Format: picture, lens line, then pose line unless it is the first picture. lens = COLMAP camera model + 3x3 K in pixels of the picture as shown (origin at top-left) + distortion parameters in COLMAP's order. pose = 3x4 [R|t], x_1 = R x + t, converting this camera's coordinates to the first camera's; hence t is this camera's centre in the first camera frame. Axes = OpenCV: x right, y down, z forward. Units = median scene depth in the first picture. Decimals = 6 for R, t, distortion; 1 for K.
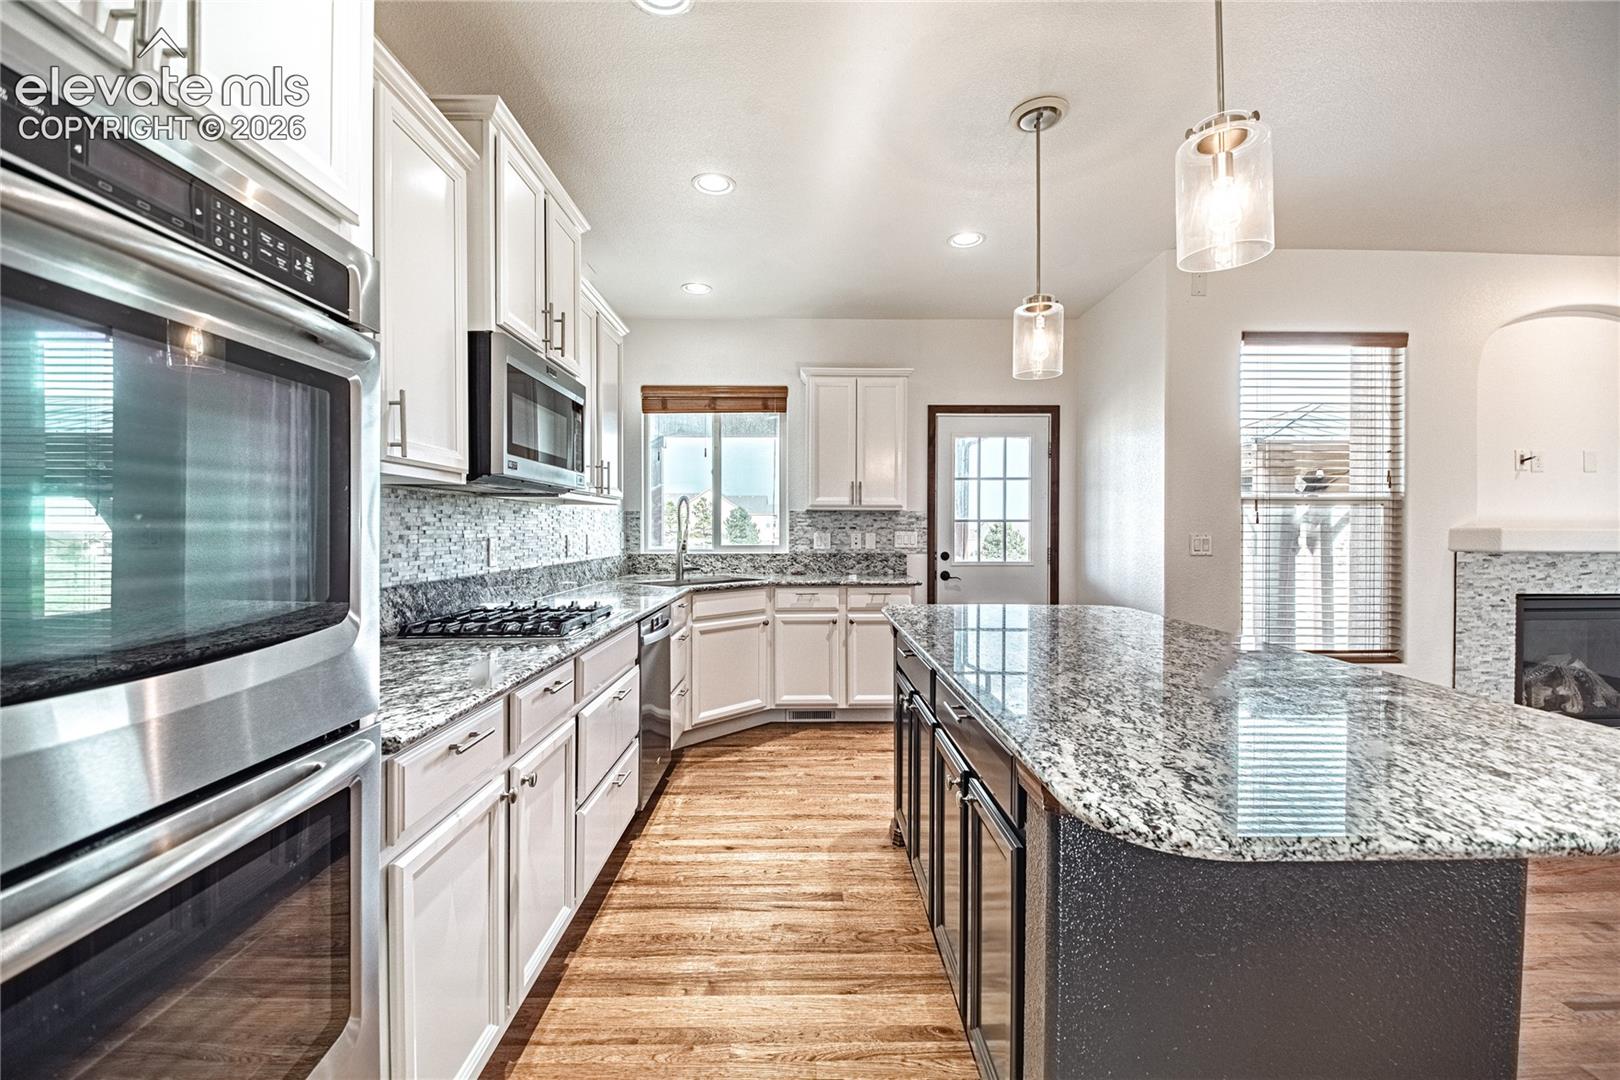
lens RADIAL K [[695.0, 0, 817.8], [0, 695.0, 534.4], [0, 0, 1]] dist [0.021306, -0.007541]
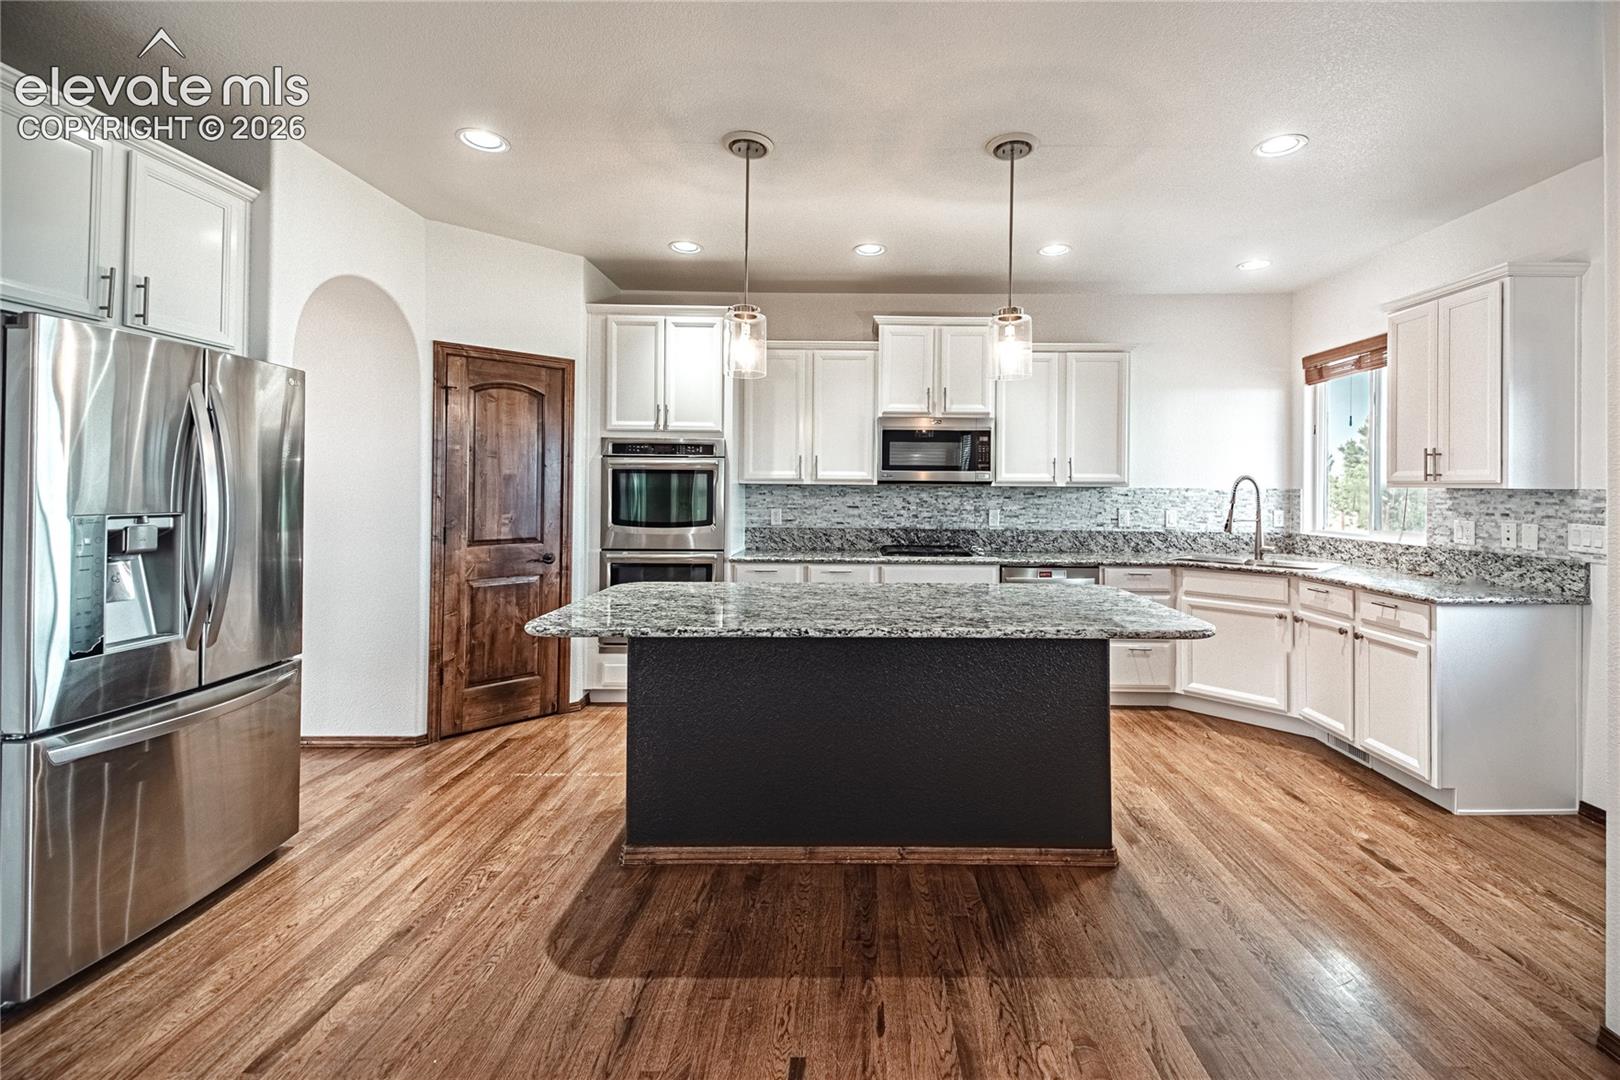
lens RADIAL K [[695.0, 0, 853.9], [0, 695.0, 482.8], [0, 0, 1]] dist [0.021306, -0.007541]
pose [[-0.008204, -0.007740, -0.999936, 0.719864], [-0.016910, 0.999828, -0.007600, -0.024313], [0.999823, 0.016847, -0.008334, 0.392643]]
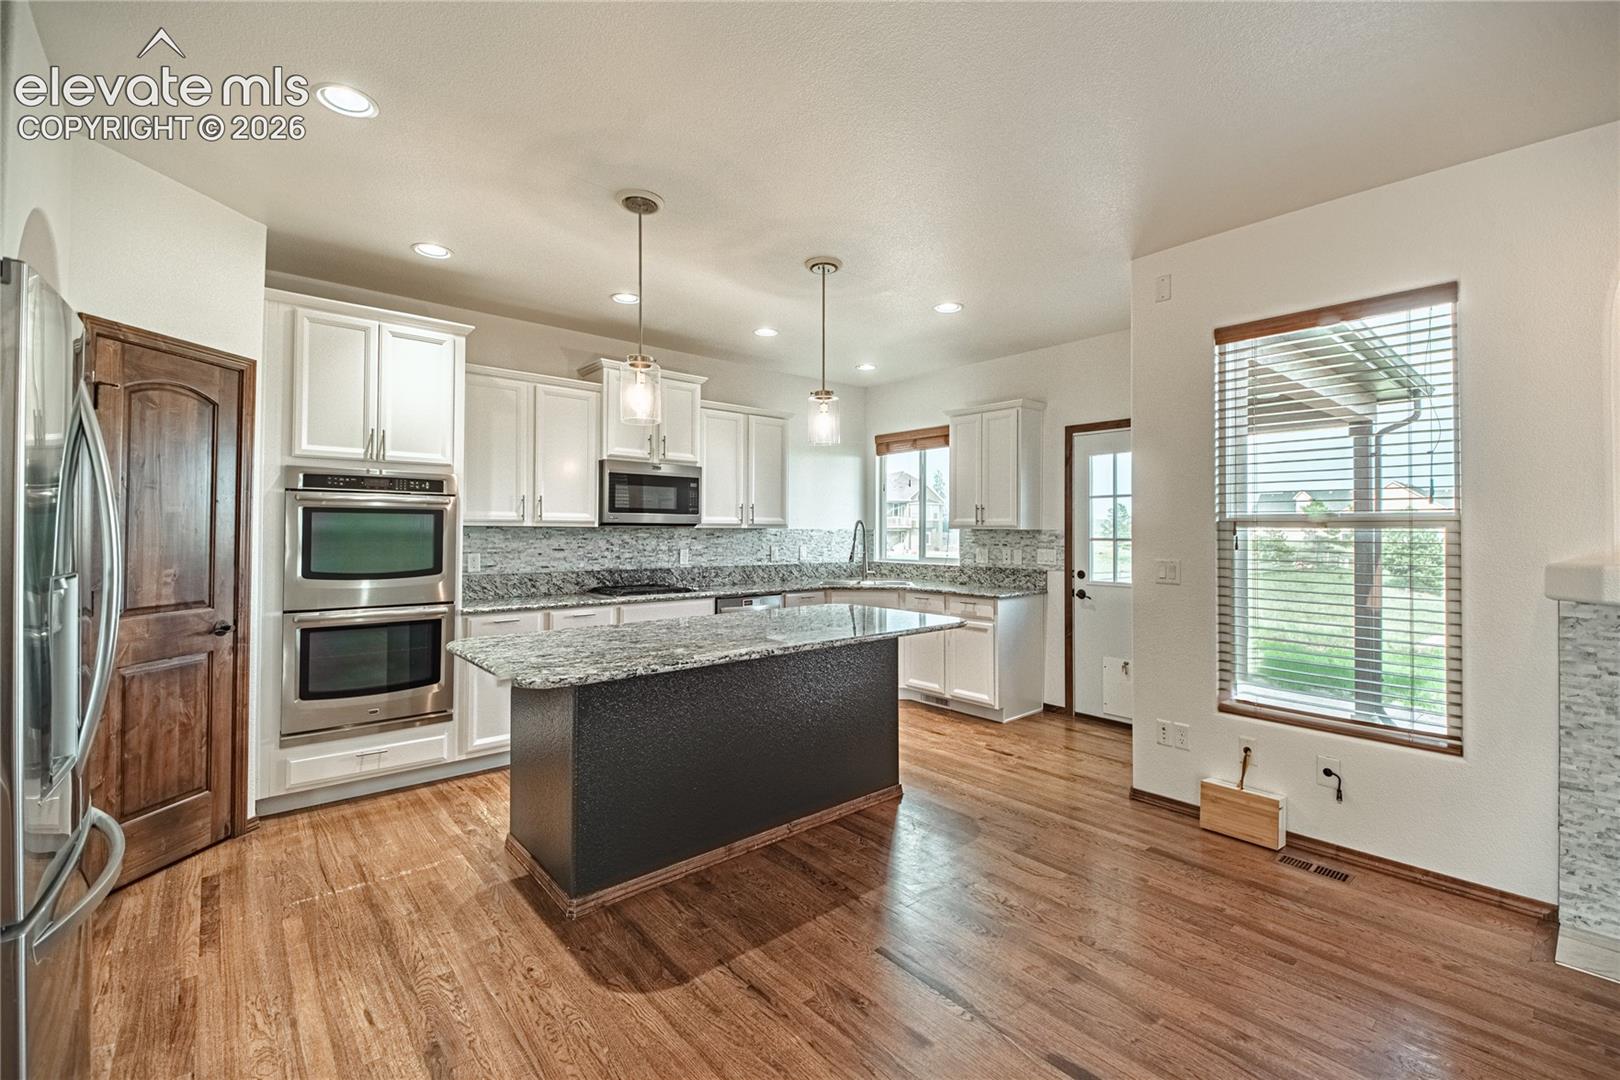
lens RADIAL K [[695.0, 0, 807.4], [0, 695.0, 536.3], [0, 0, 1]] dist [0.021306, -0.007541]
pose [[0.653212, 0.006640, -0.757146, 0.693113], [-0.010218, 0.999948, -0.000046, -0.019999], [0.757106, 0.007767, 0.653246, 0.012335]]
